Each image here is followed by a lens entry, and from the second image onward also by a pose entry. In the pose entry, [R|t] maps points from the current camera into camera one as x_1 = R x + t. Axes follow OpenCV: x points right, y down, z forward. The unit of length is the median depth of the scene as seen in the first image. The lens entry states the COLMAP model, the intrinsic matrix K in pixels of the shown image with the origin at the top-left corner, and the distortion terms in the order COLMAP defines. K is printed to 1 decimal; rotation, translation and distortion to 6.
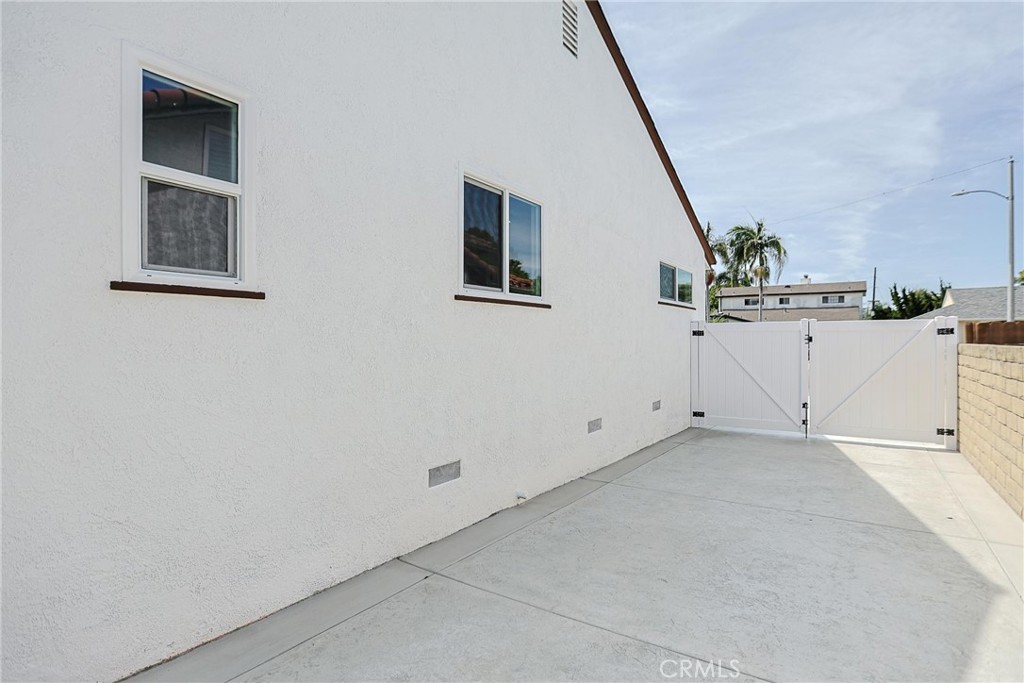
lens RADIAL K [[531.4, 0, 510.3], [0, 531.4, 350.7], [0, 0, 1]] dist [-0.039885, 0.001607]
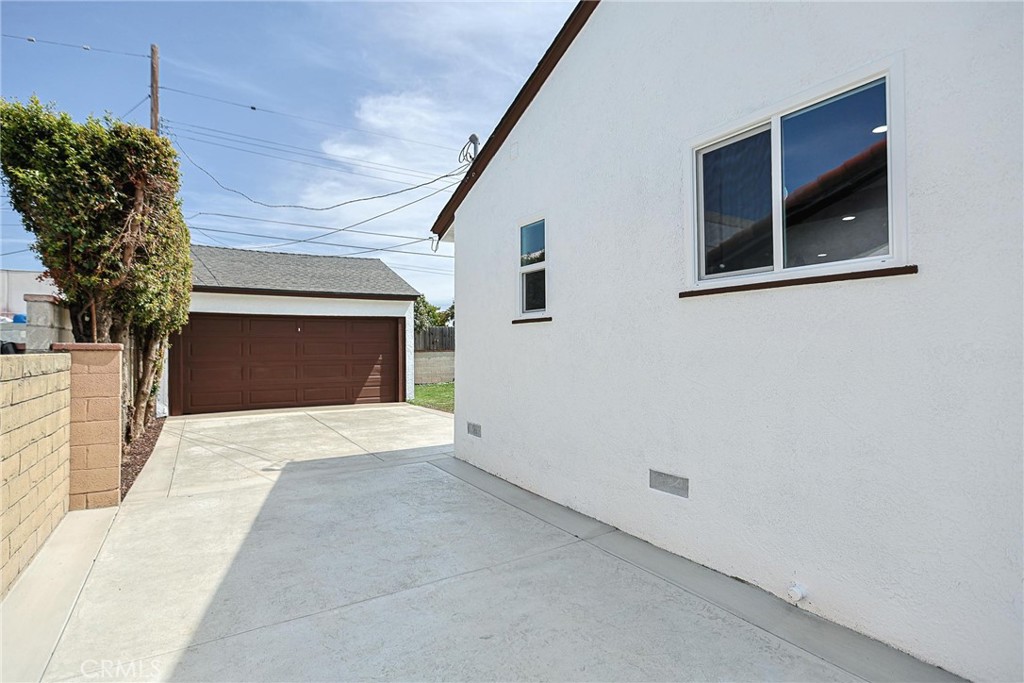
lens RADIAL K [[507.2, 0, 515.3], [0, 507.2, 344.5], [0, 0, 1]] dist [-0.017018, 0.000589]
pose [[-0.396081, -0.002018, -0.918213, 0.847853], [-0.012770, 0.999913, 0.003311, -0.016419], [0.918127, 0.013037, -0.396072, 1.149114]]
